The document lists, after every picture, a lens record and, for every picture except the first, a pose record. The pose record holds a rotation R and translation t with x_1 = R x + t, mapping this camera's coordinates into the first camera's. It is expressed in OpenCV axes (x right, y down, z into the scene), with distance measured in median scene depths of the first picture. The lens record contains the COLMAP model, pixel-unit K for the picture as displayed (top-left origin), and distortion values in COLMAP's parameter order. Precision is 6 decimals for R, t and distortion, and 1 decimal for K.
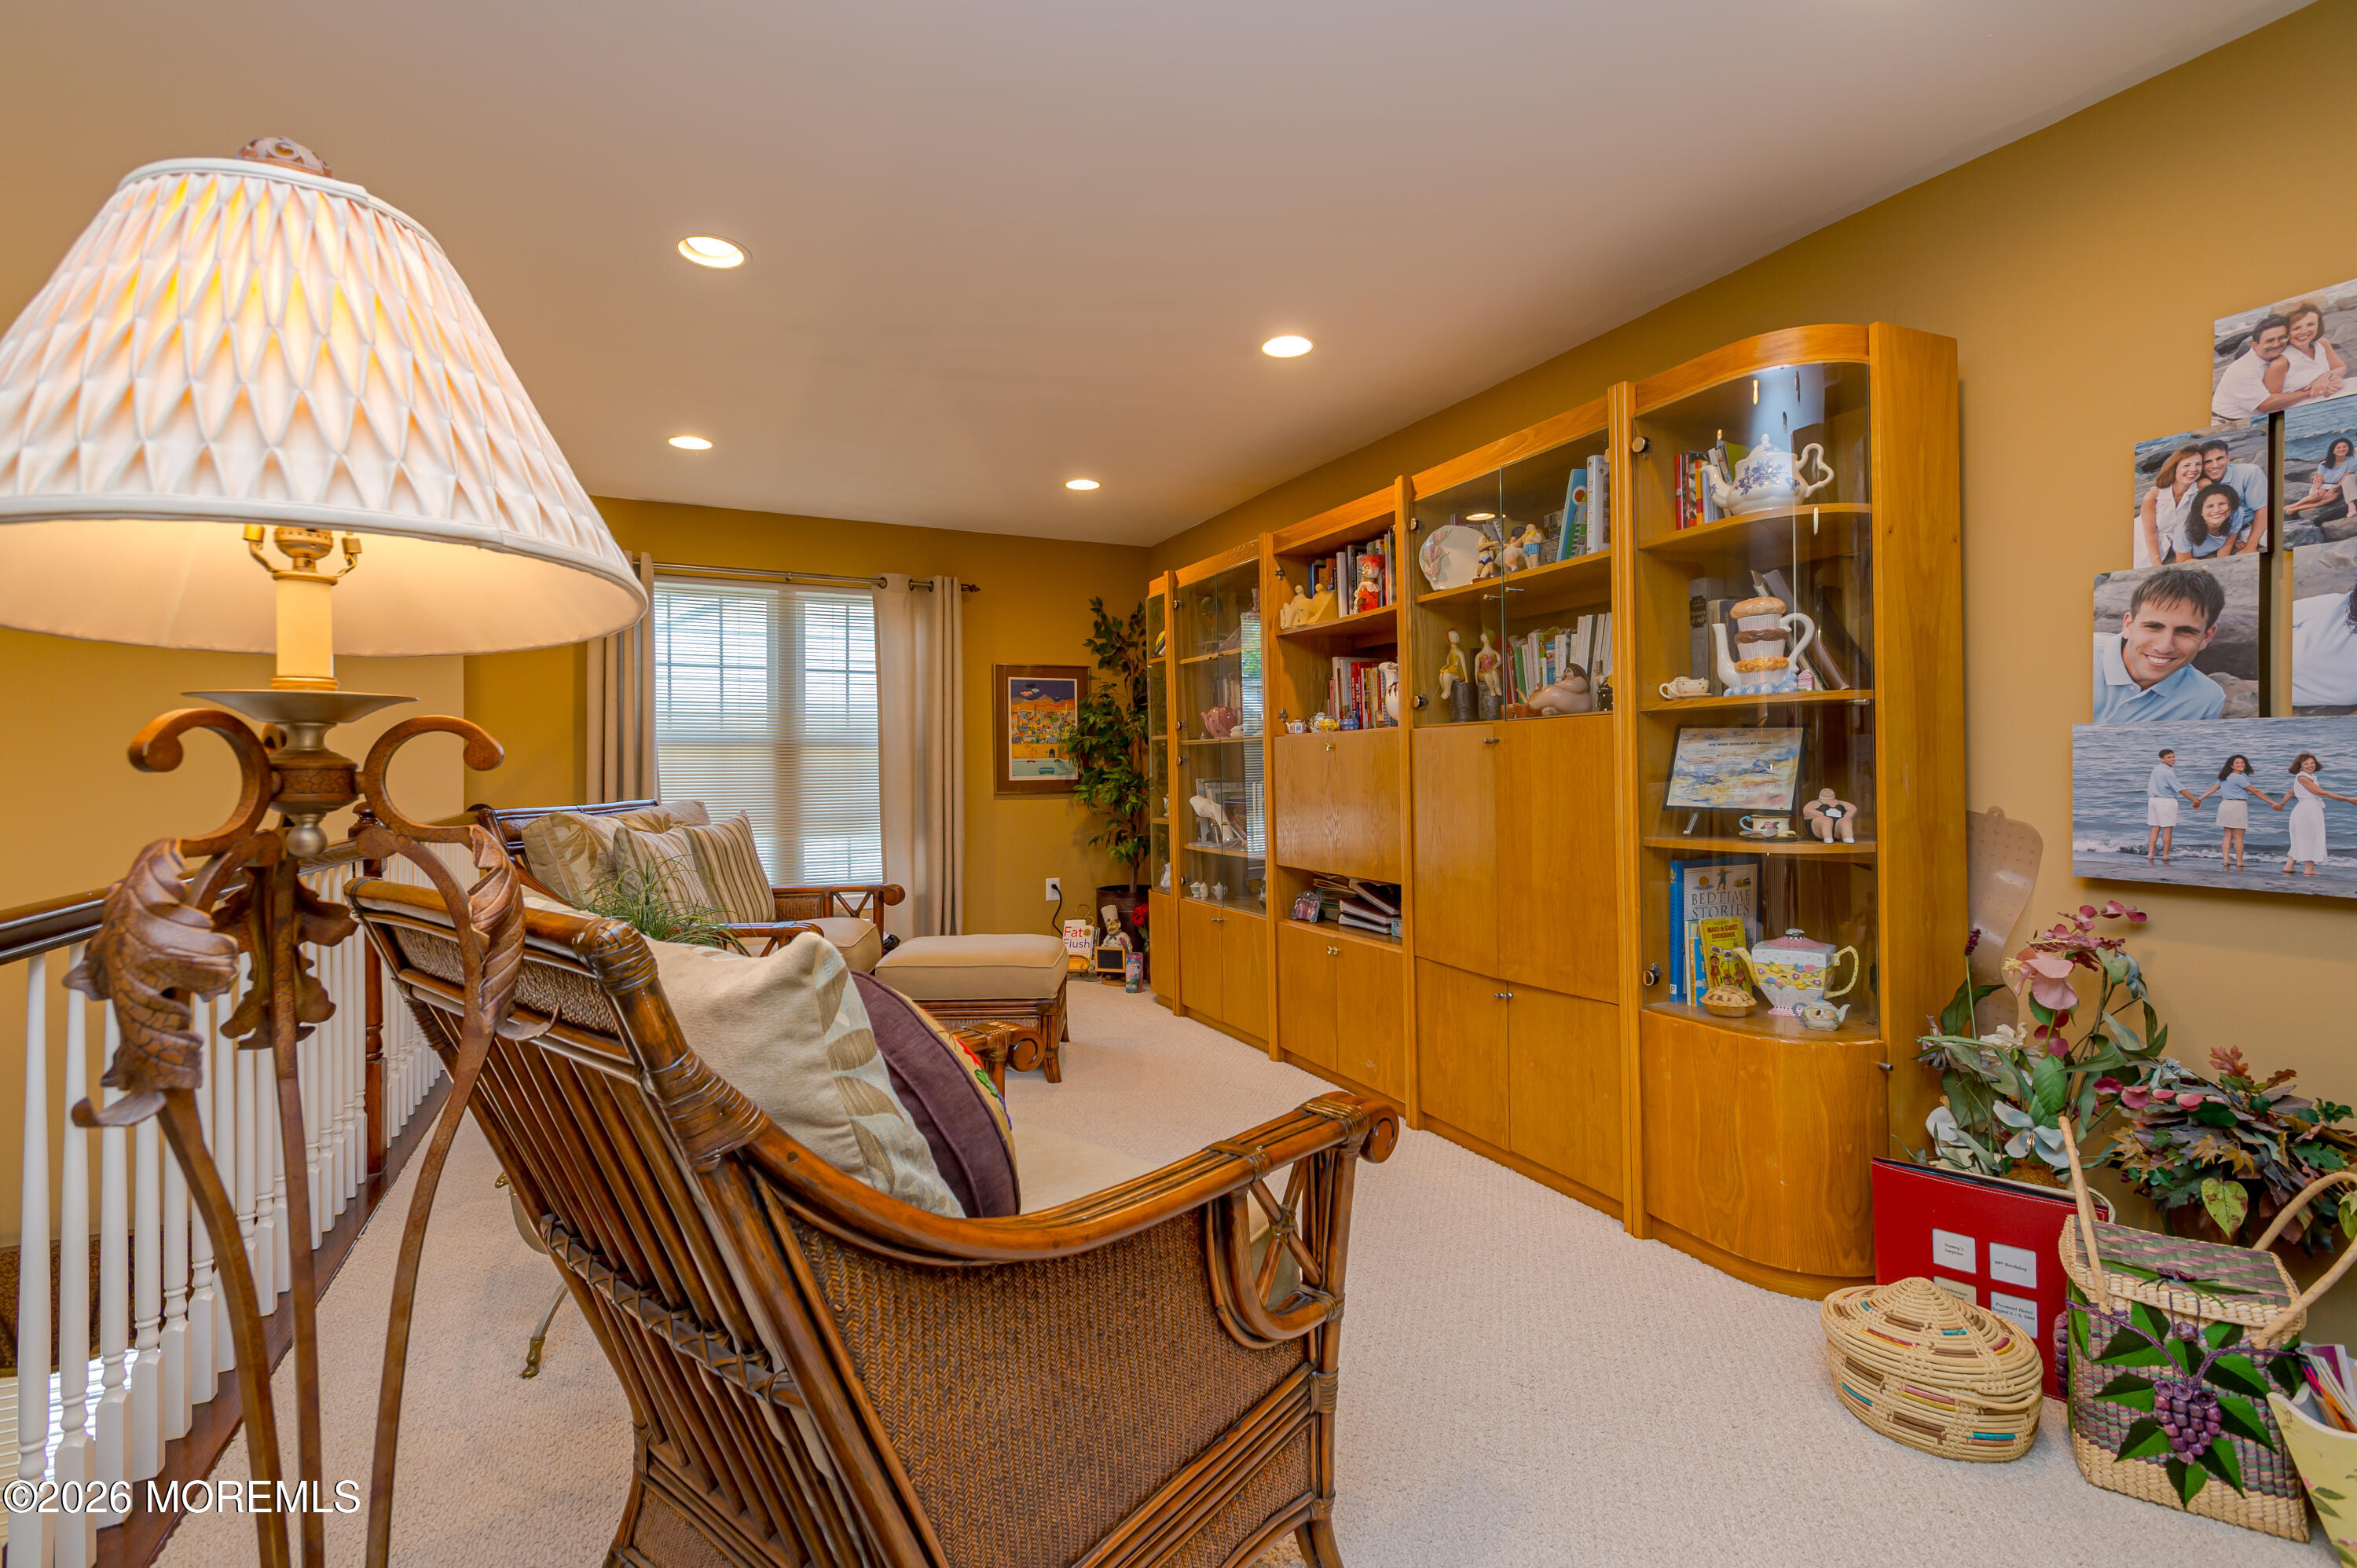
lens RADIAL K [[1094.2, 0, 1177.1], [0, 1094.2, 774.0], [0, 0, 1]] dist [0.009629, -0.000987]
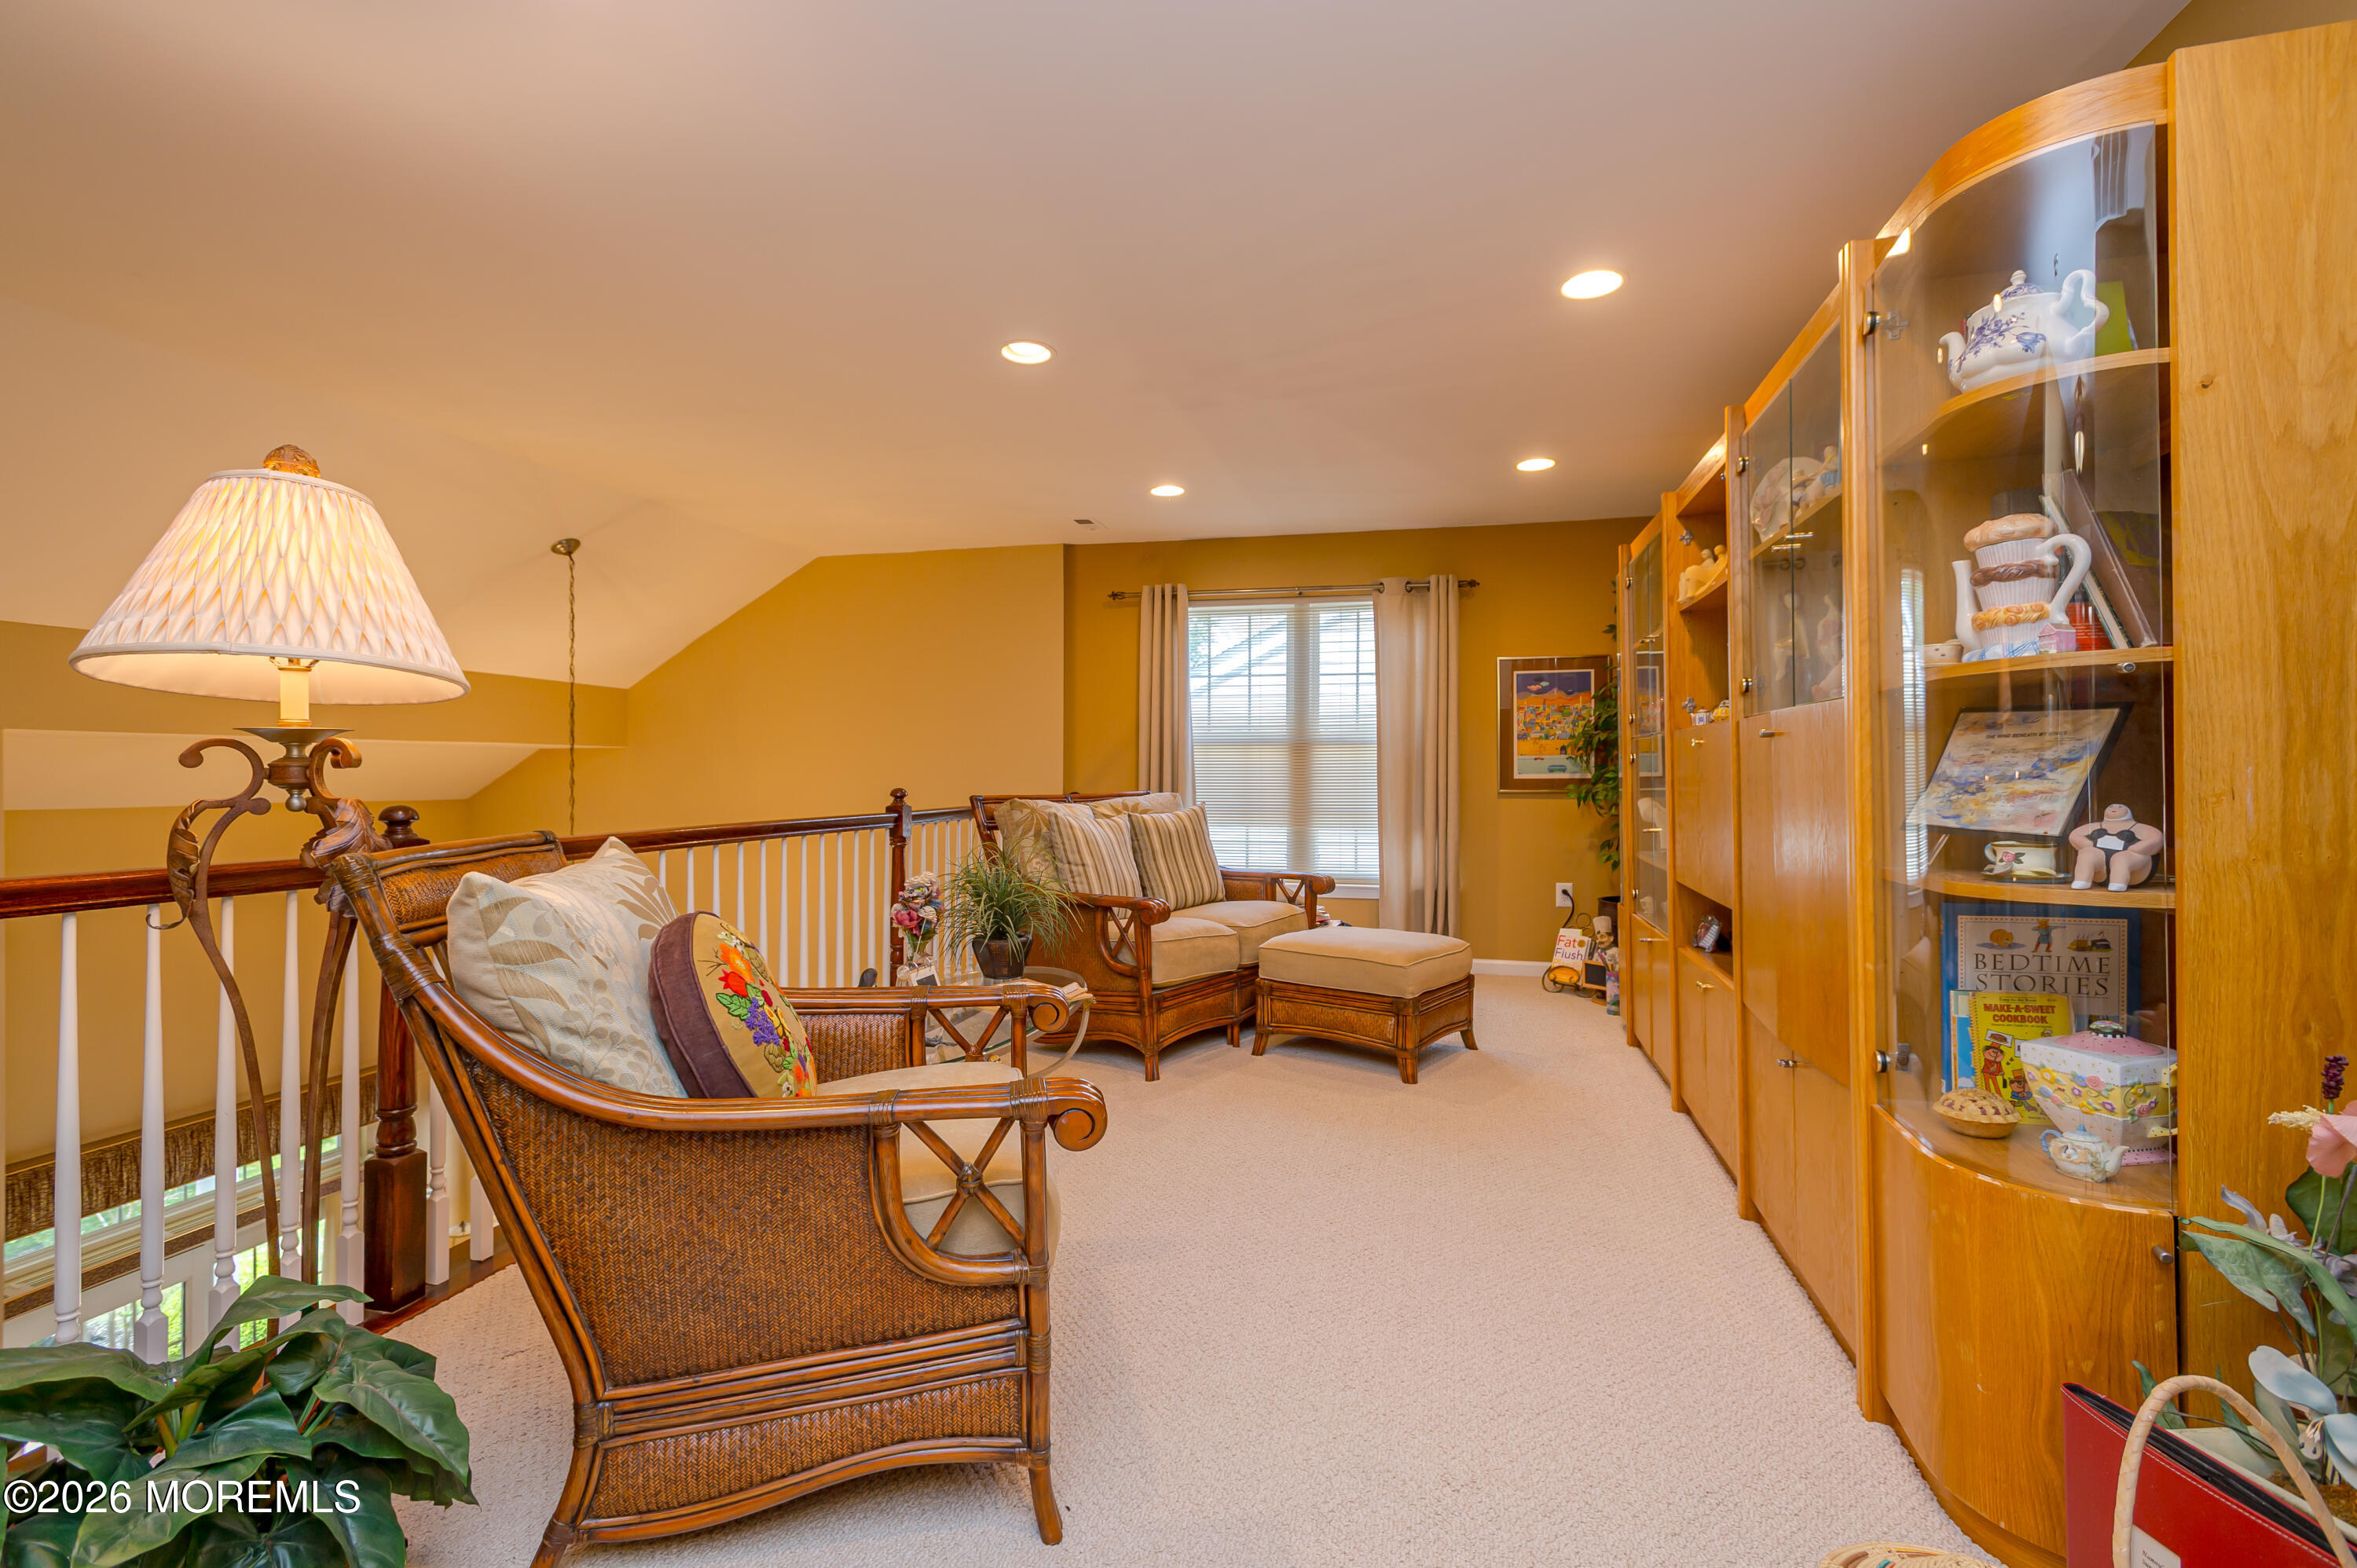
lens RADIAL K [[1090.3, 0, 1177.0], [0, 1090.3, 775.5], [0, 0, 1]] dist [0.019689, -0.008049]
pose [[0.780233, 0.009966, -0.625410, 0.523523], [-0.006964, 0.999949, 0.007247, -0.003969], [0.625450, -0.001299, 0.780263, 0.148471]]
